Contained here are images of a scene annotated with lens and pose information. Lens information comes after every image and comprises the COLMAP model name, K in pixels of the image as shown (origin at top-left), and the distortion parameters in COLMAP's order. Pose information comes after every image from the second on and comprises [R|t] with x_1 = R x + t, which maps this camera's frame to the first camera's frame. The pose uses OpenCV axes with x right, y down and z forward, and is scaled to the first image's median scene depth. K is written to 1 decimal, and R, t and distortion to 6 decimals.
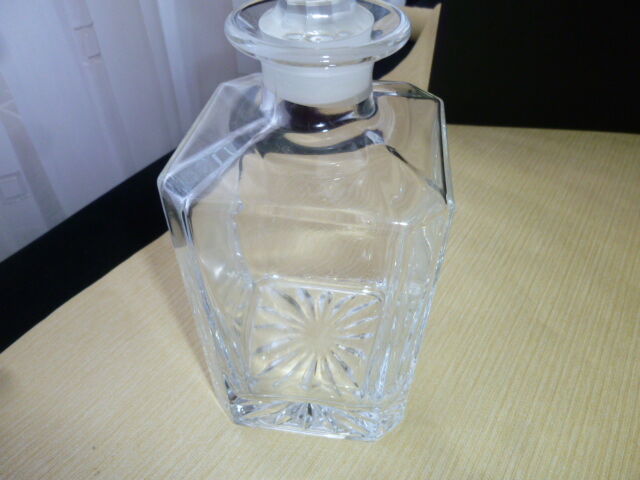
lens RADIAL K [[507.2, 0, 323.2], [0, 507.2, 238.7], [0, 0, 1]] dist [-0.034524, -0.005189]
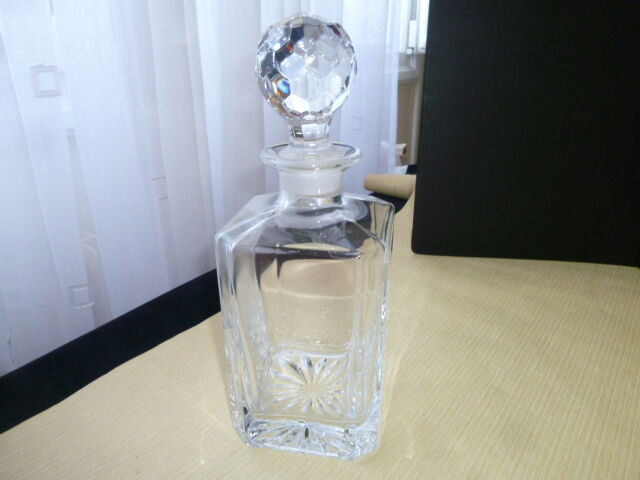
lens RADIAL K [[507.2, 0, 323.2], [0, 507.2, 238.7], [0, 0, 1]] dist [-0.034524, -0.005189]
pose [[0.998605, 0.010718, -0.051707, 0.066398], [-0.027502, 0.941466, -0.335984, 0.248675], [0.045079, 0.336938, 0.940447, -0.309761]]
